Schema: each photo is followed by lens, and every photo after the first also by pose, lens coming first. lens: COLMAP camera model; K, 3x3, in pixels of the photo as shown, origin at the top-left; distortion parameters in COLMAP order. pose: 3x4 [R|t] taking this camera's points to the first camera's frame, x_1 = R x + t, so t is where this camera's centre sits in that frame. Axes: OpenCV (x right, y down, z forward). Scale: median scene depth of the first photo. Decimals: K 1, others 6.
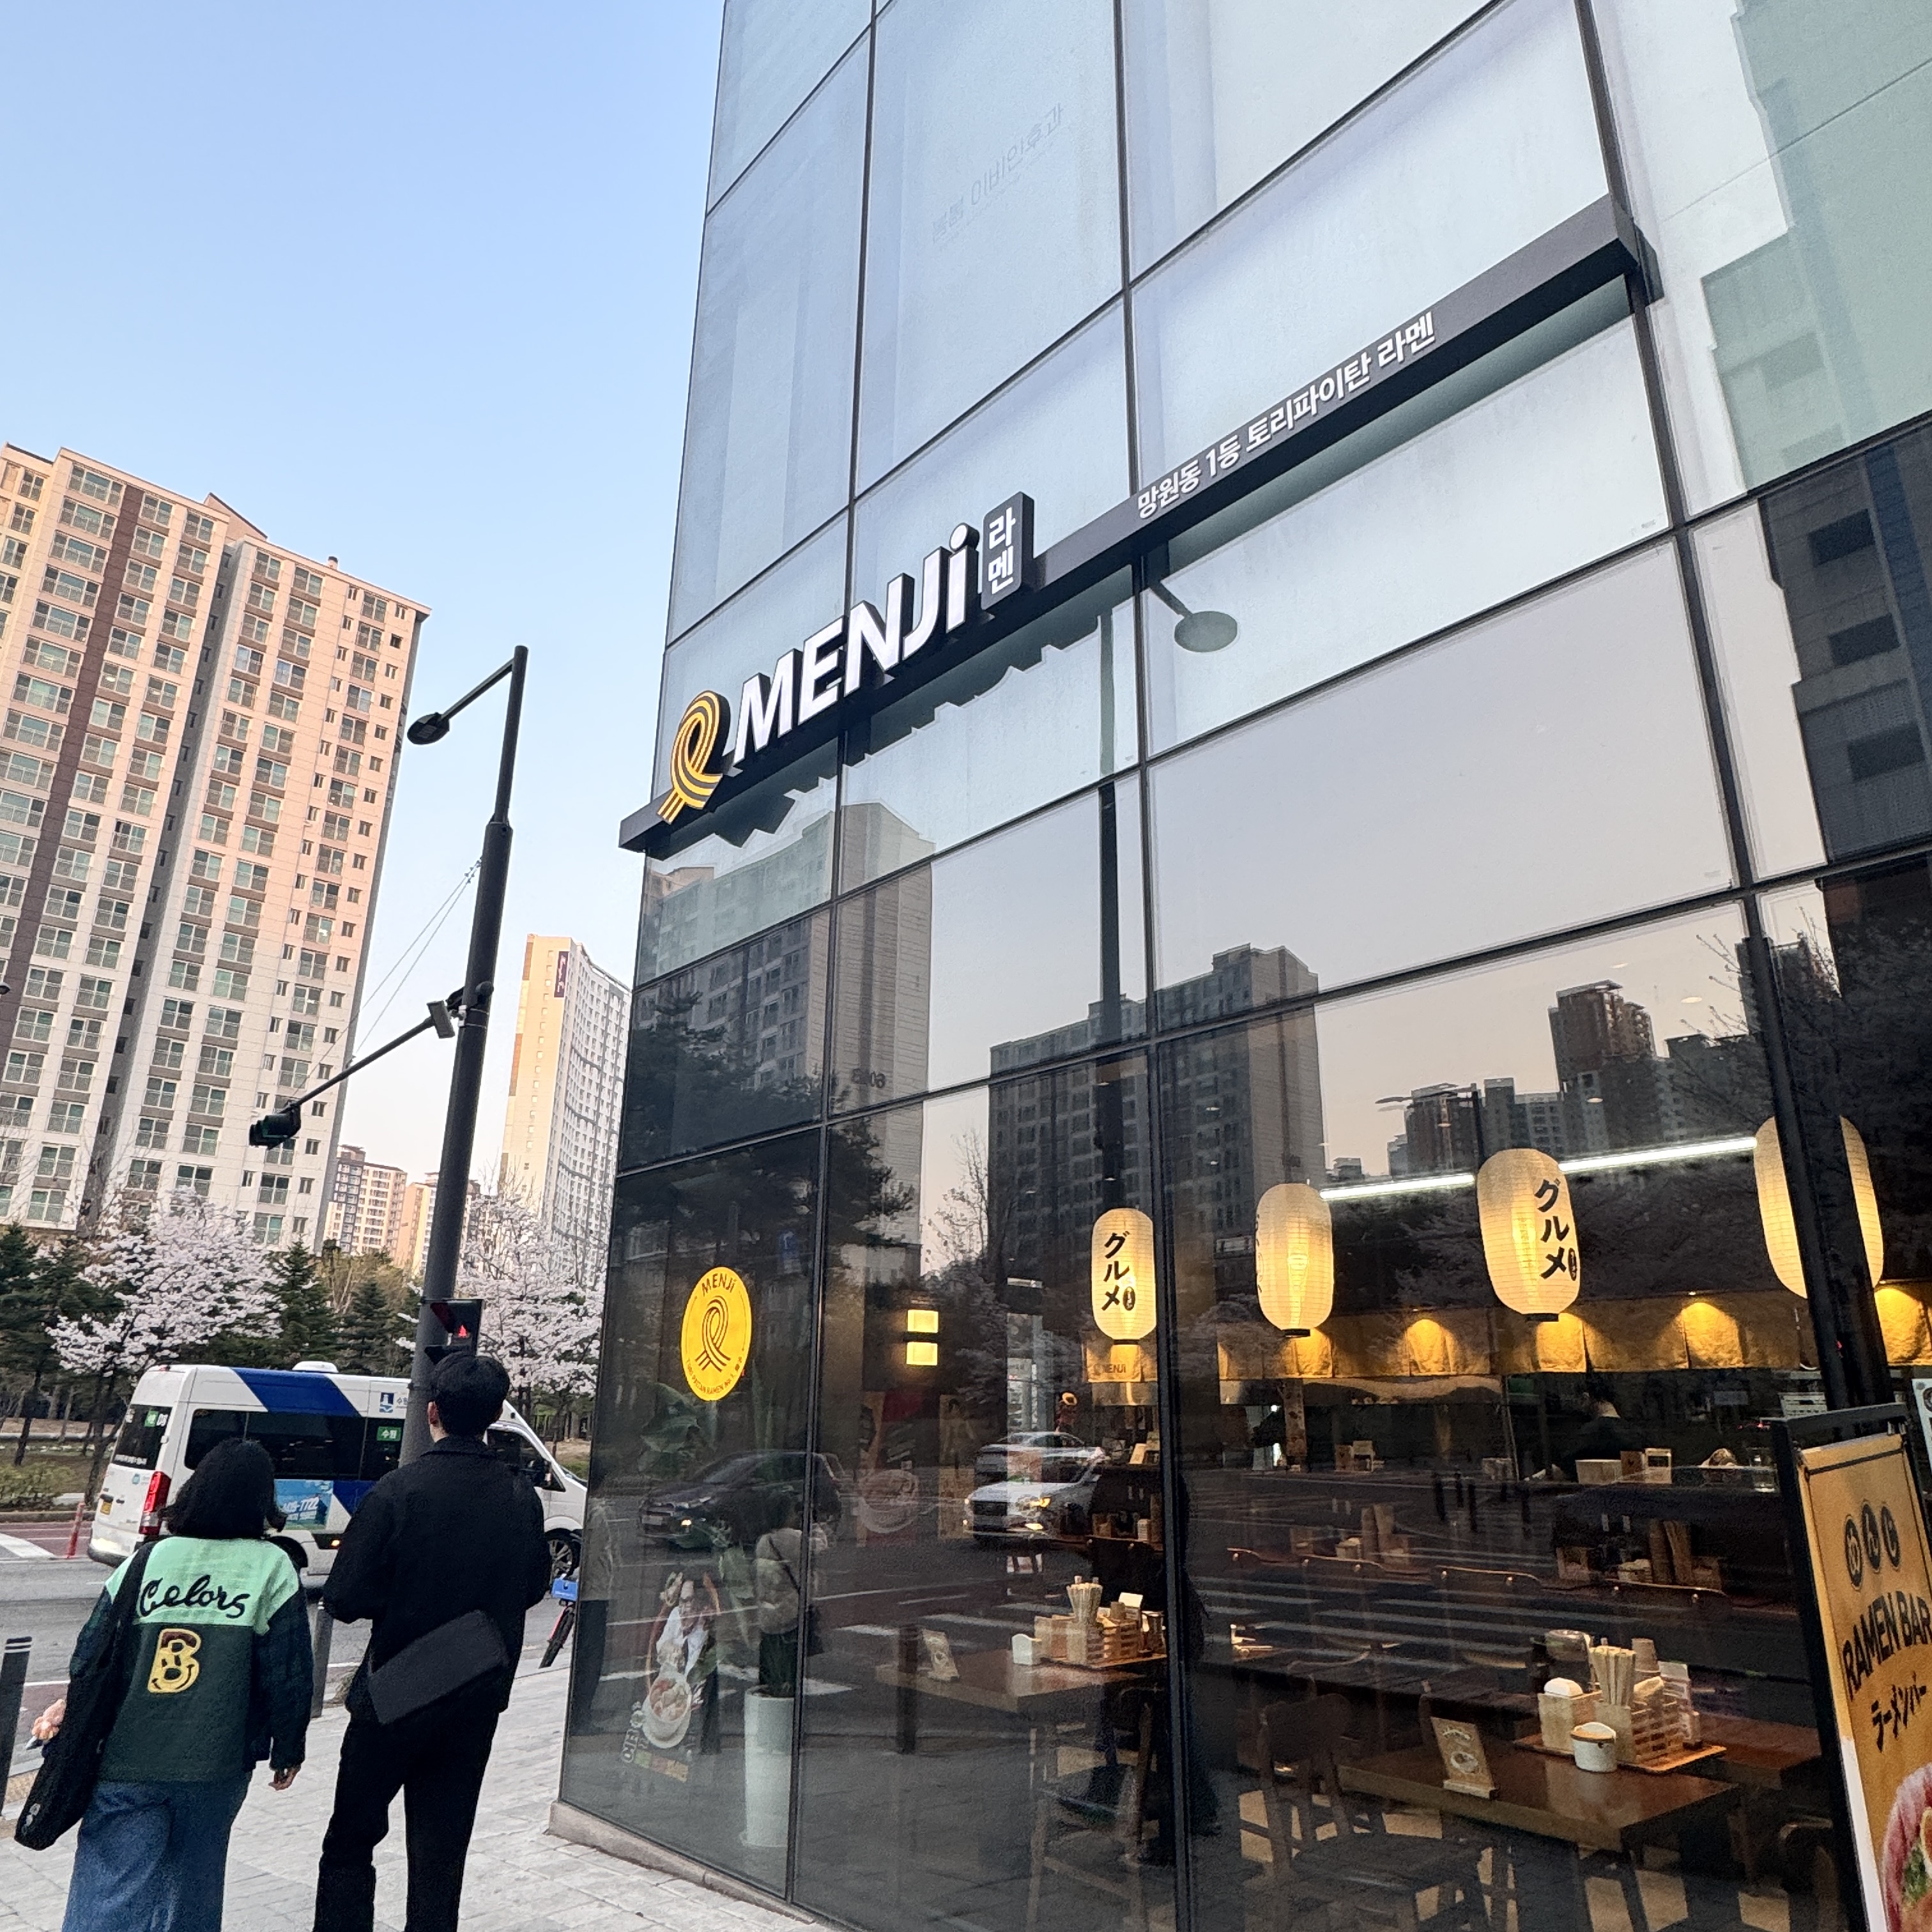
lens RADIAL K [[1377.2, 0, 966.3], [0, 1377.2, 968.7], [0, 0, 1]] dist [-0.000989, -0.000194]
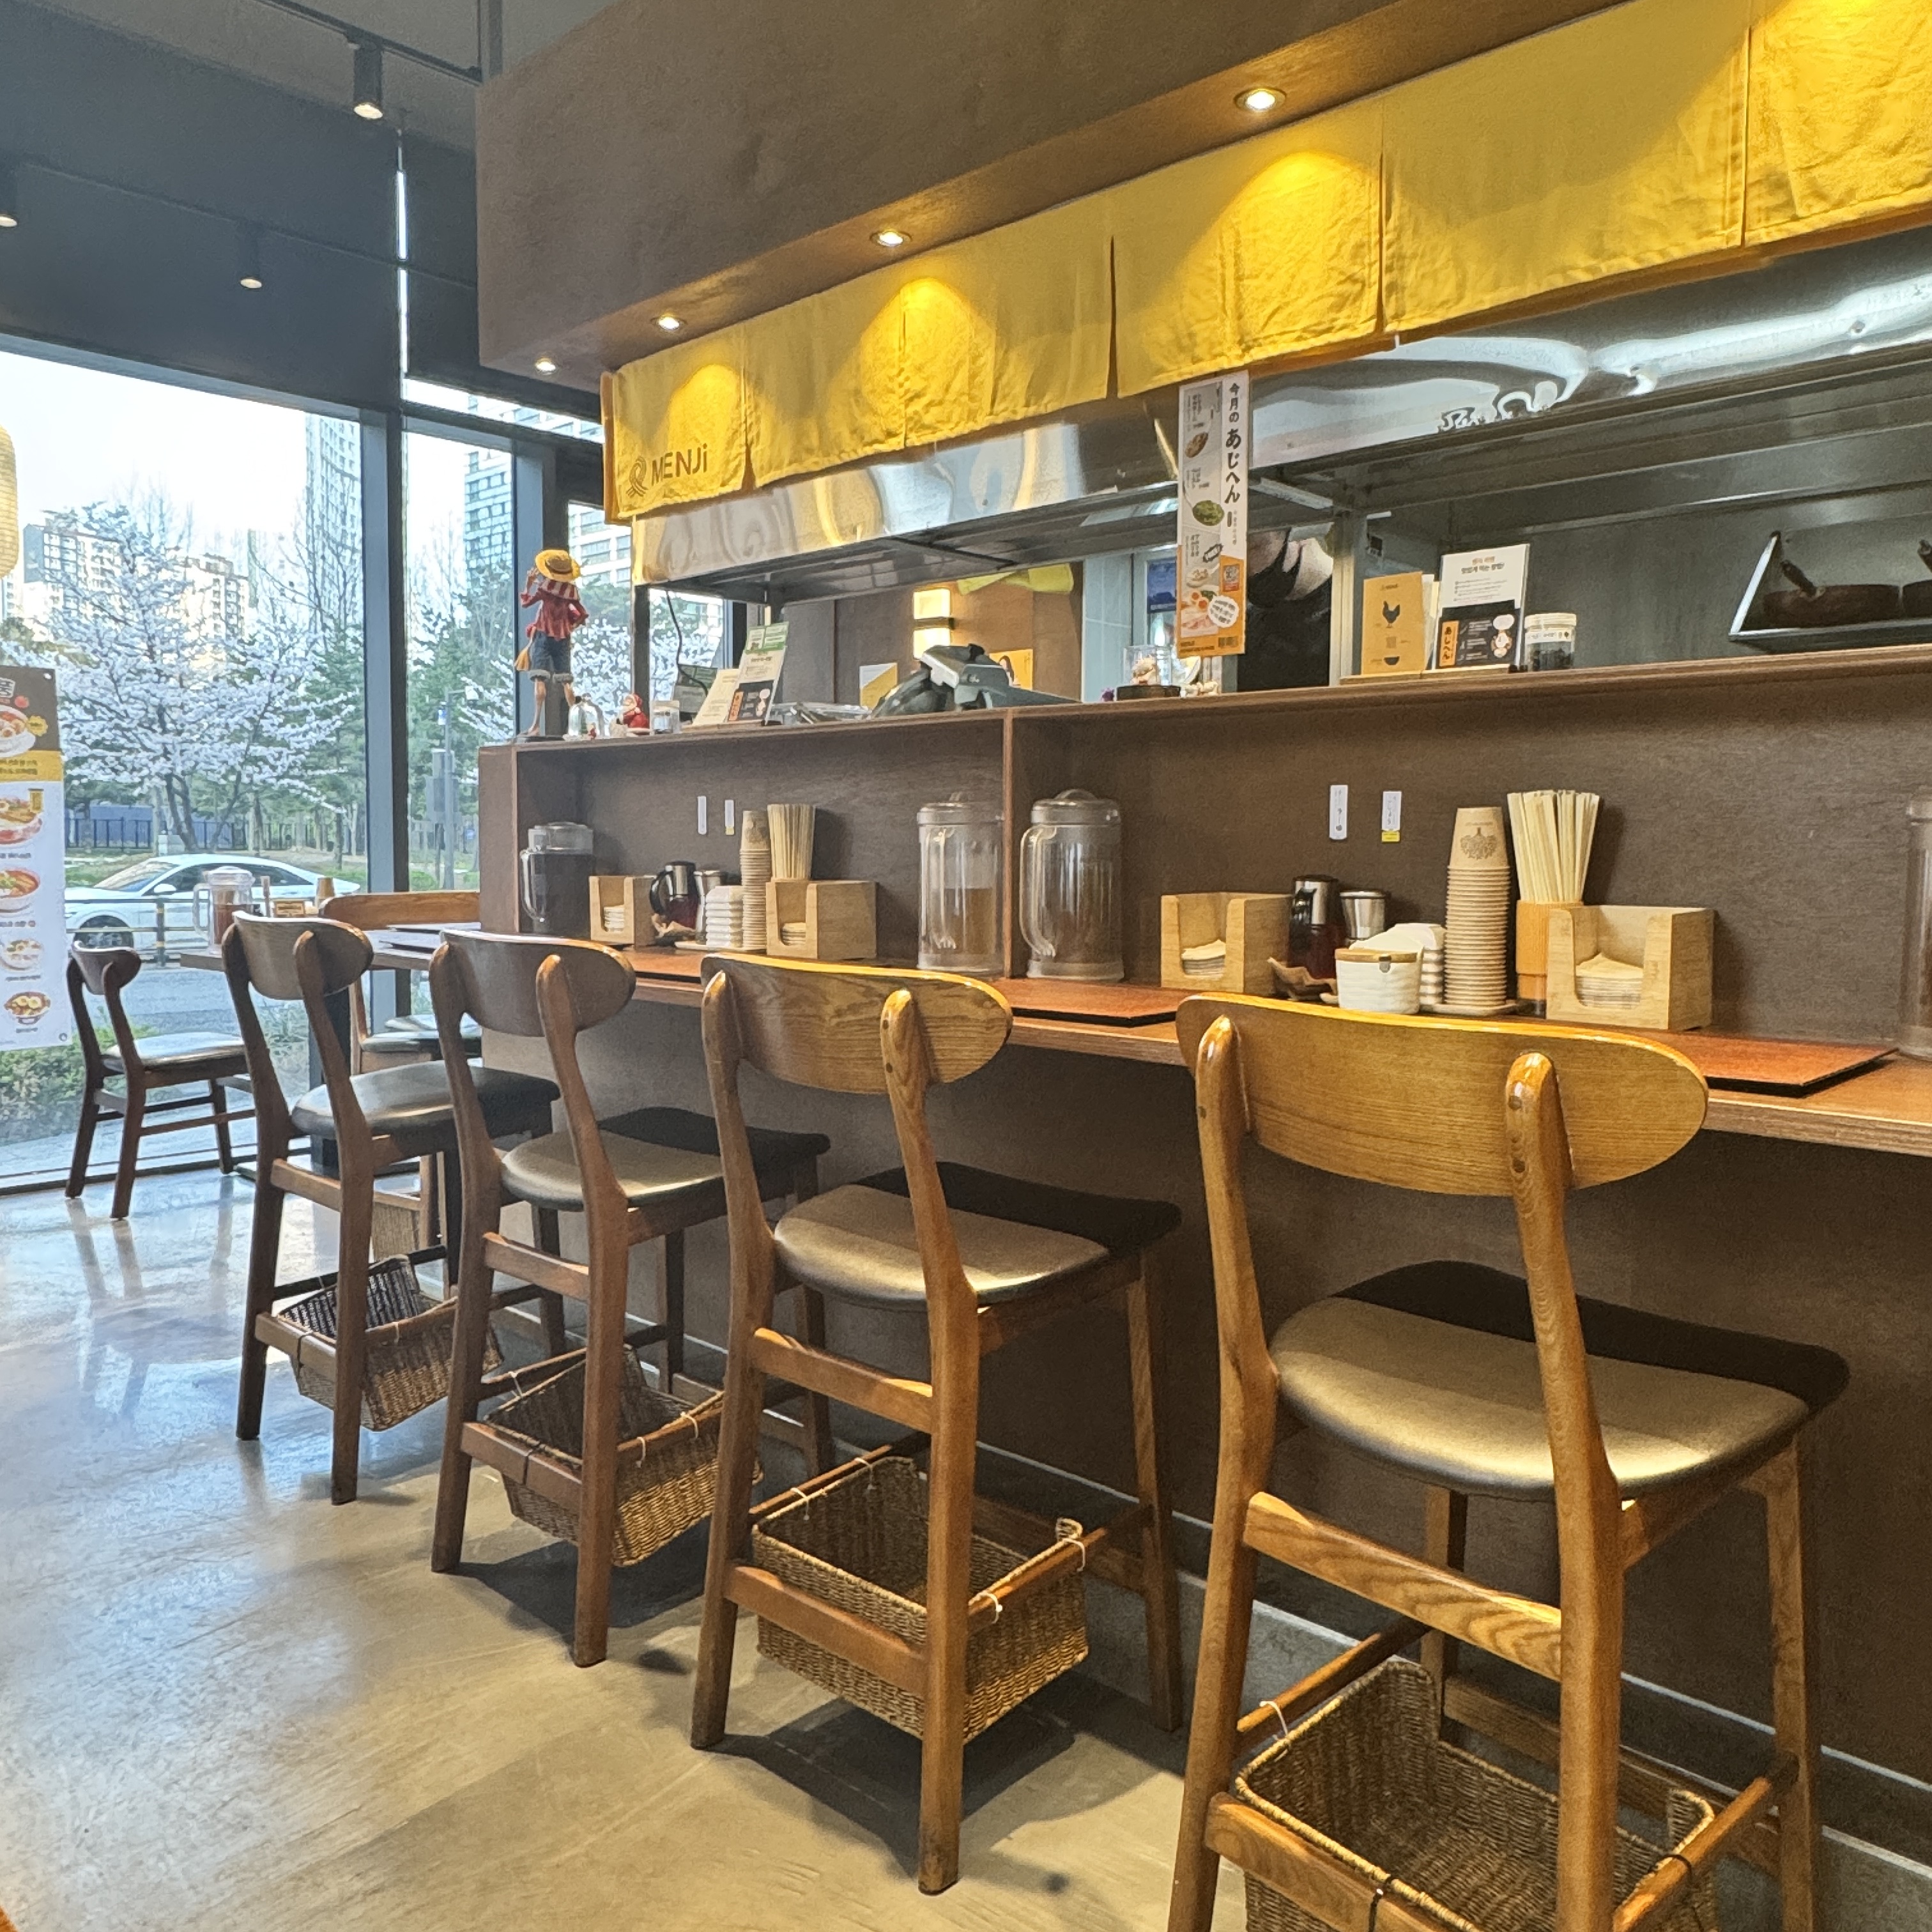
lens RADIAL K [[1568.1, 0, 962.5], [0, 1568.1, 959.5], [0, 0, 1]] dist [0.008713, -0.003309]
pose [[0.997450, -0.010639, 0.070567, 0.164883], [-0.017168, 0.924013, 0.381976, 0.285568], [-0.069269, -0.382214, 0.921474, 0.677870]]
